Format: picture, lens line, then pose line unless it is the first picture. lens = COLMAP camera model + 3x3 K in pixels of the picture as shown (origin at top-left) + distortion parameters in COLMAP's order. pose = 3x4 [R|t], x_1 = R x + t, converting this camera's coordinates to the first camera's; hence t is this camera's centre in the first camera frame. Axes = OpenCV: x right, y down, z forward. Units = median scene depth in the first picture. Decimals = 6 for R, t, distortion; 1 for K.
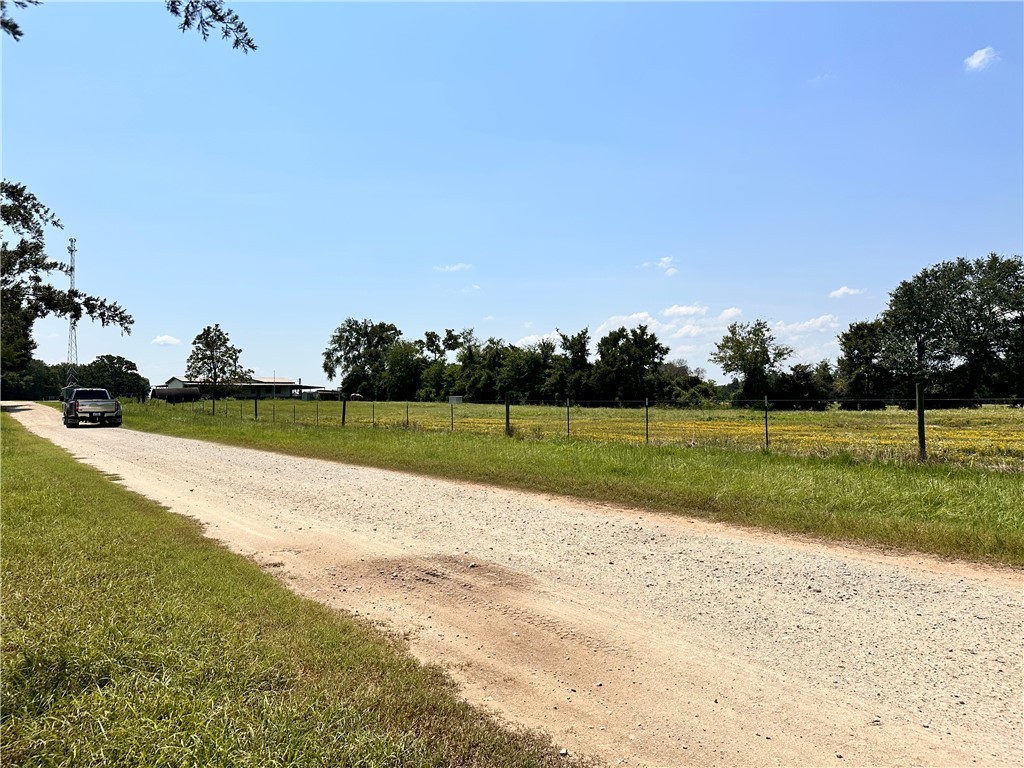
lens RADIAL K [[708.1, 0, 518.1], [0, 708.1, 380.0], [0, 0, 1]] dist [0.060391, -0.085661]
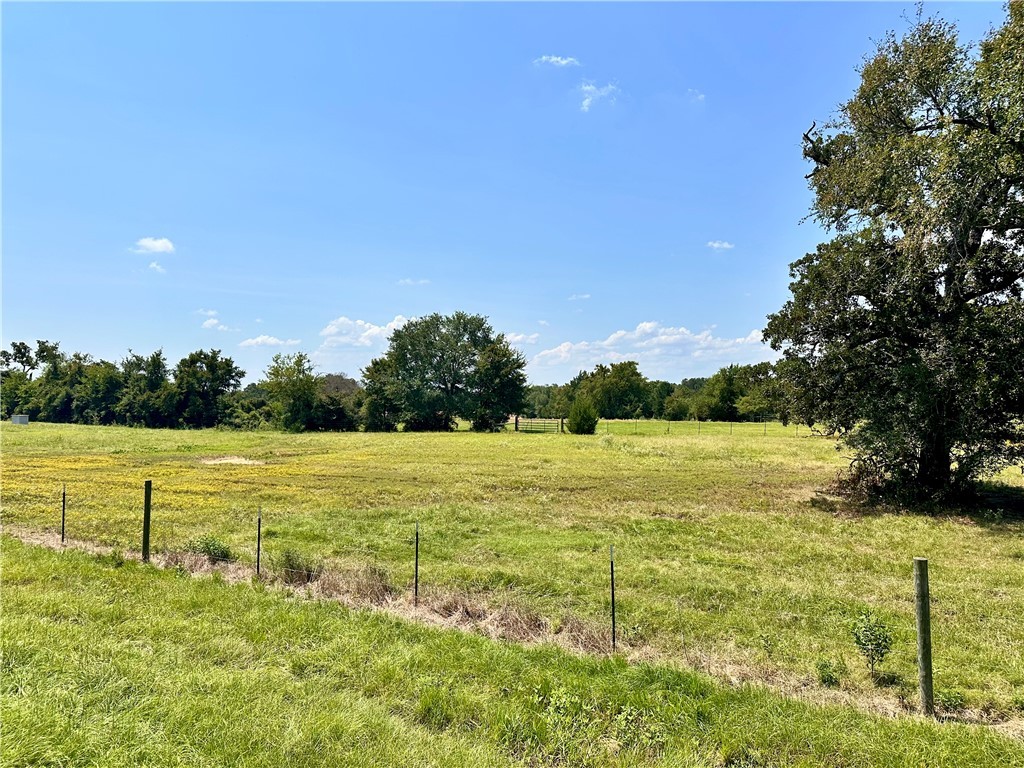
lens RADIAL K [[708.1, 0, 512.1], [0, 708.1, 378.1], [0, 0, 1]] dist [0.060391, -0.085661]
pose [[0.929555, 0.020123, 0.368134, 0.194496], [-0.015581, 0.999761, -0.015307, -0.025084], [-0.368354, 0.008492, 0.929647, -0.160957]]
